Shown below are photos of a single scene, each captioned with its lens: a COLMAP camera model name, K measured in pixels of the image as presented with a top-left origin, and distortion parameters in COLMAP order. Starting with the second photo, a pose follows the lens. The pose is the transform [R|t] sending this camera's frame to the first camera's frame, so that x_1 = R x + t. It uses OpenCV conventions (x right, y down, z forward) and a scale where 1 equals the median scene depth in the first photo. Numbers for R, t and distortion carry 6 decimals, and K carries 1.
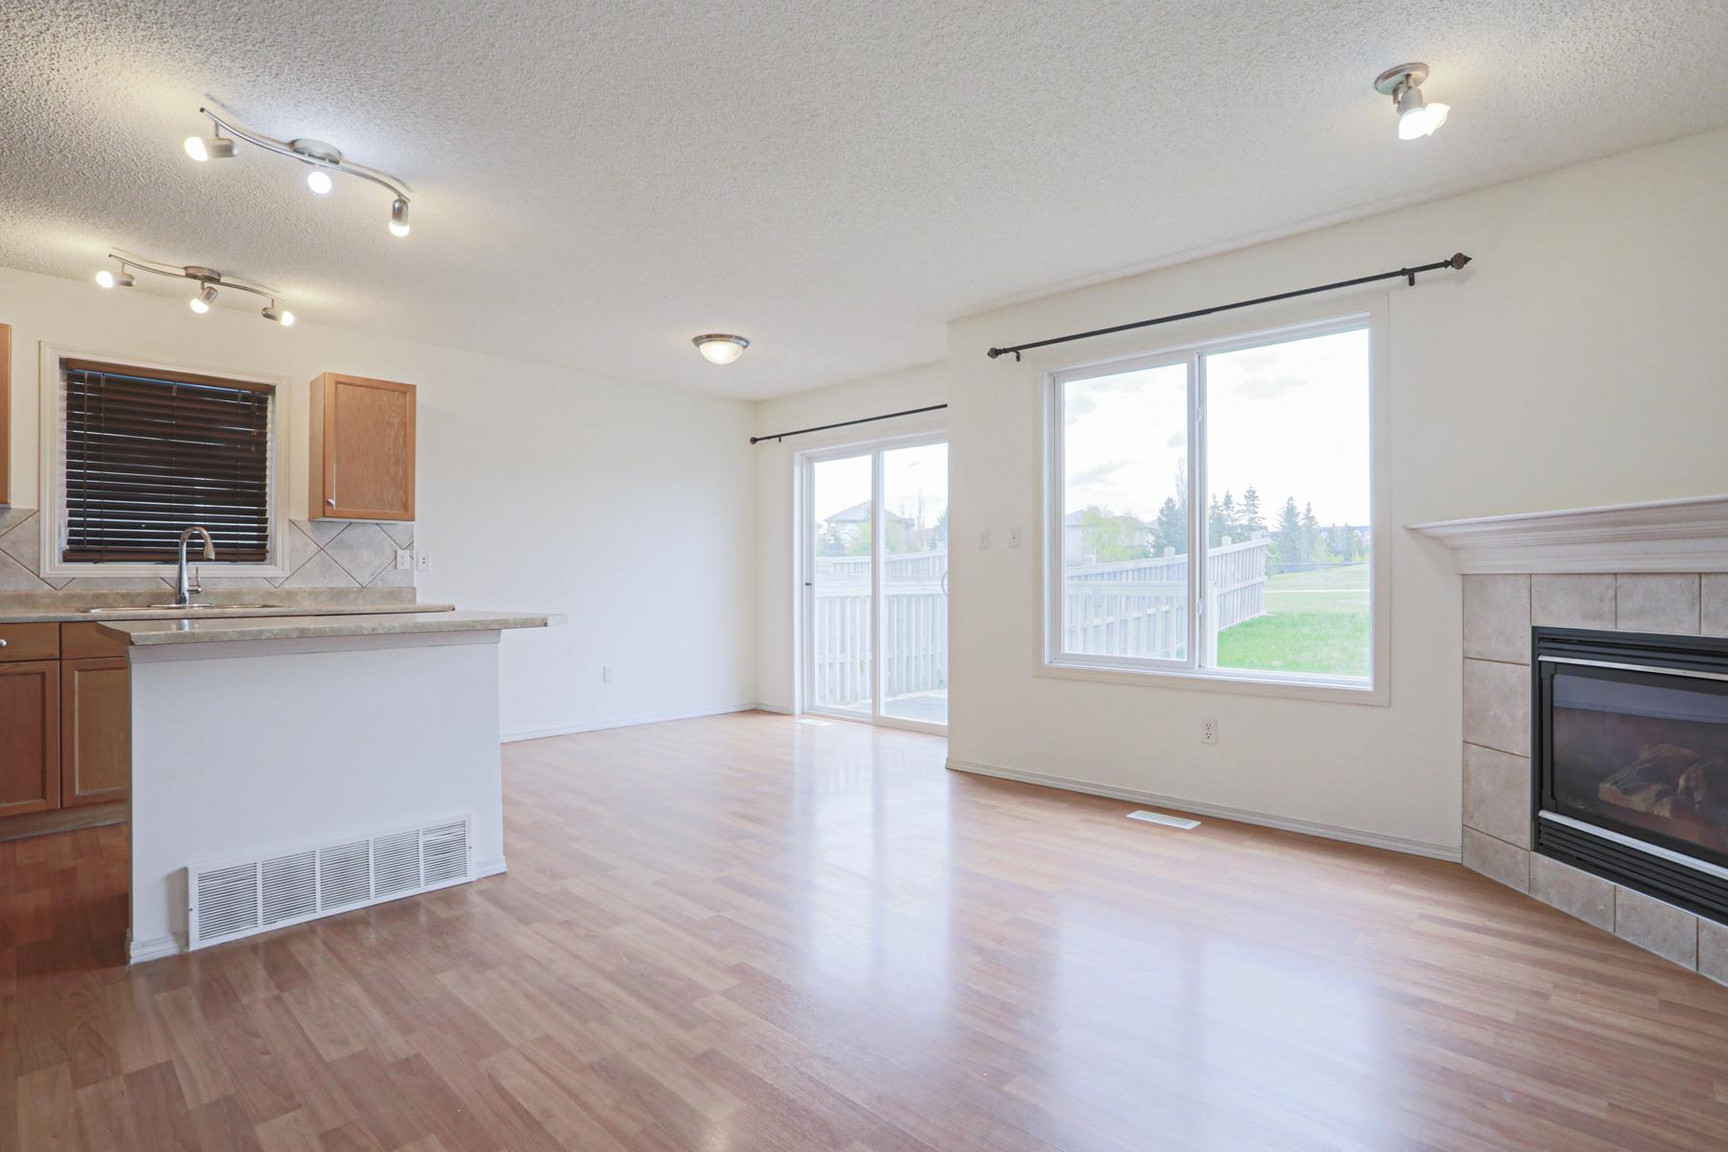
lens RADIAL K [[844.8, 0, 857.0], [0, 844.8, 575.0], [0, 0, 1]] dist [-0.068542, 0.028949]
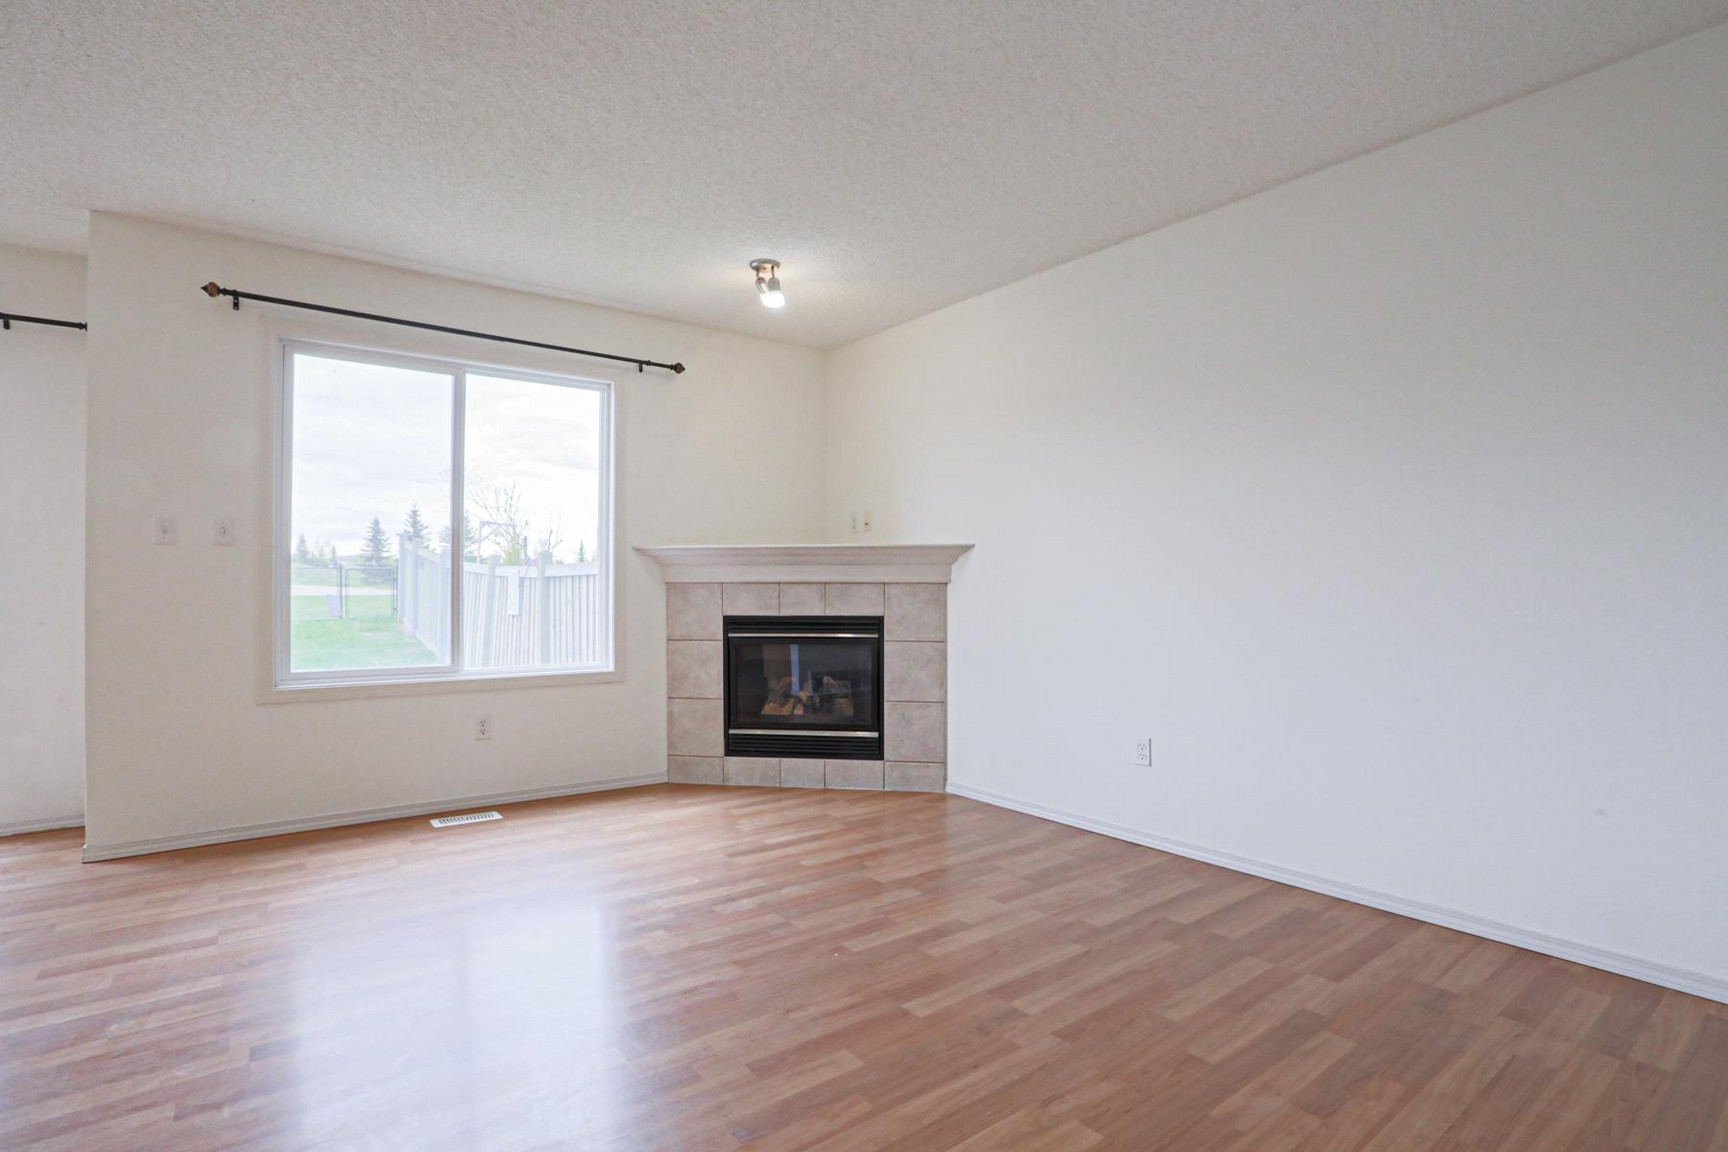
lens RADIAL K [[843.5, 0, 857.5], [0, 843.5, 589.7], [0, 0, 1]] dist [-0.066829, -0.000355]
pose [[0.151811, -0.003328, 0.988404, -0.712048], [-0.005232, 0.999978, 0.004171, 0.004042], [-0.988396, -0.005805, 0.151790, 0.465761]]
